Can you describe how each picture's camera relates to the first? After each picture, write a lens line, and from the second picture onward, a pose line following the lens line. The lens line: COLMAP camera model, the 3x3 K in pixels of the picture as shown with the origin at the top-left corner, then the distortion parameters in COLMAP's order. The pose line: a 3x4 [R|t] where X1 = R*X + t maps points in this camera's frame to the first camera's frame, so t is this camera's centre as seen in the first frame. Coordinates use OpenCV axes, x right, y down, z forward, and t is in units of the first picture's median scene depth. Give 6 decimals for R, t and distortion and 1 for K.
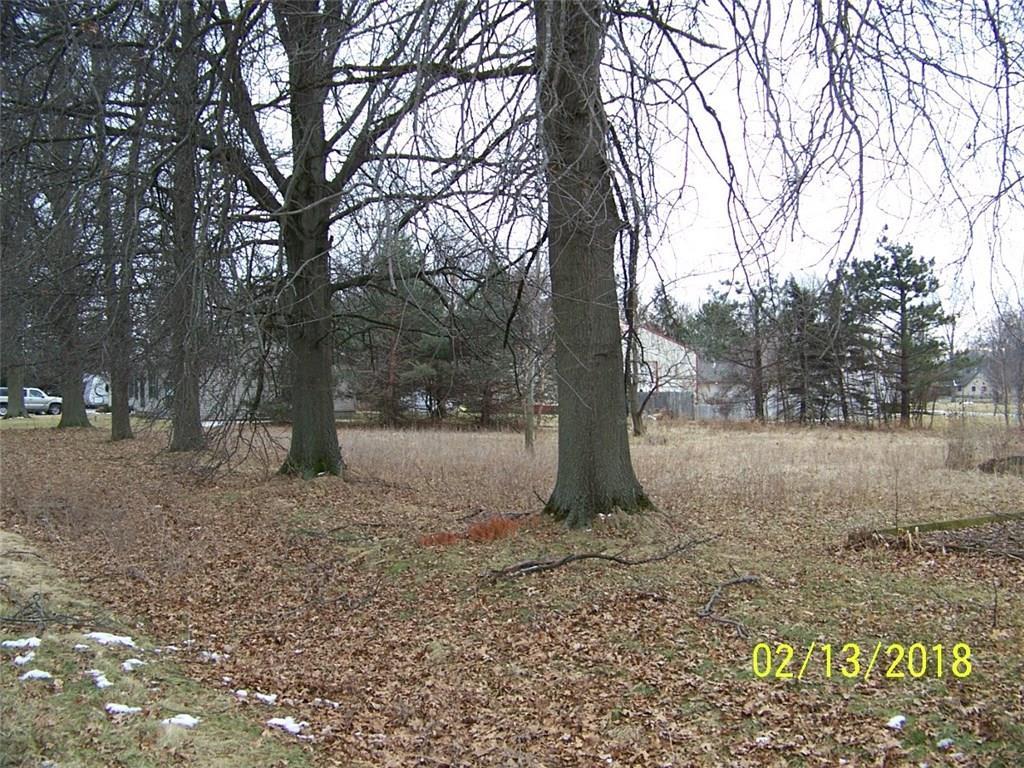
lens RADIAL K [[1056.1, 0, 513.1], [0, 1056.1, 384.5], [0, 0, 1]] dist [-0.165087, 0.000000]
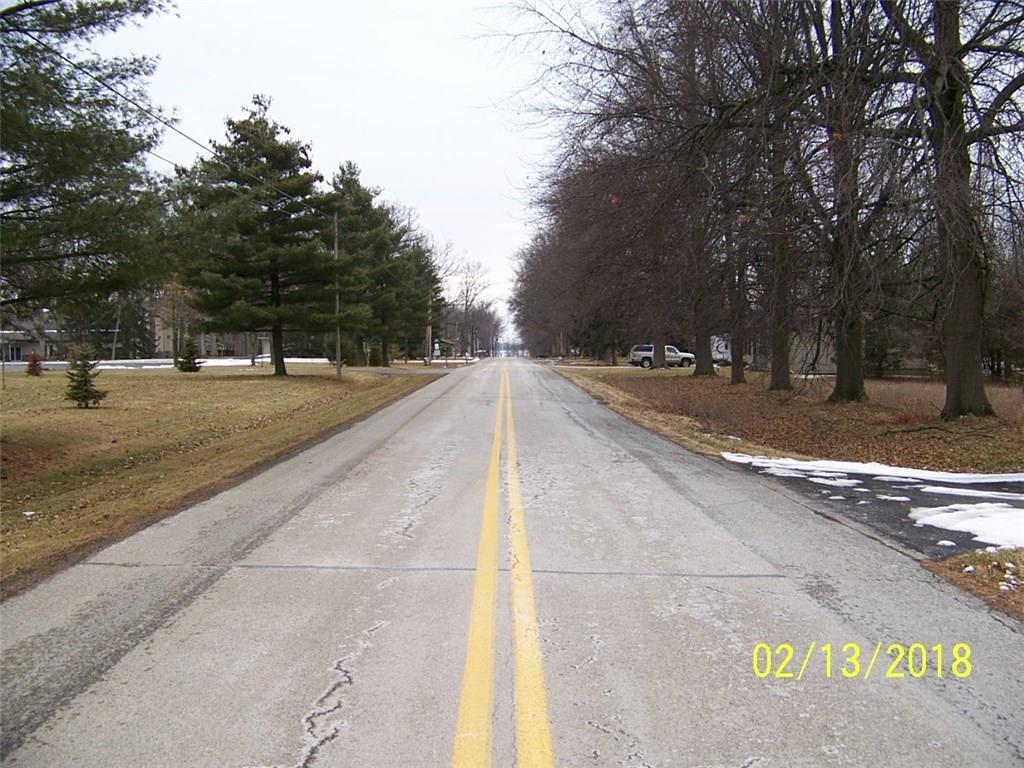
lens RADIAL K [[1056.1, 0, 511.6], [0, 1056.1, 382.5], [0, 0, 1]] dist [-0.165087, 0.000000]
pose [[0.838926, 0.027233, -0.543563, 0.102394], [-0.005937, 0.999146, 0.040895, -0.004700], [0.544213, -0.031080, 0.838371, -0.272342]]
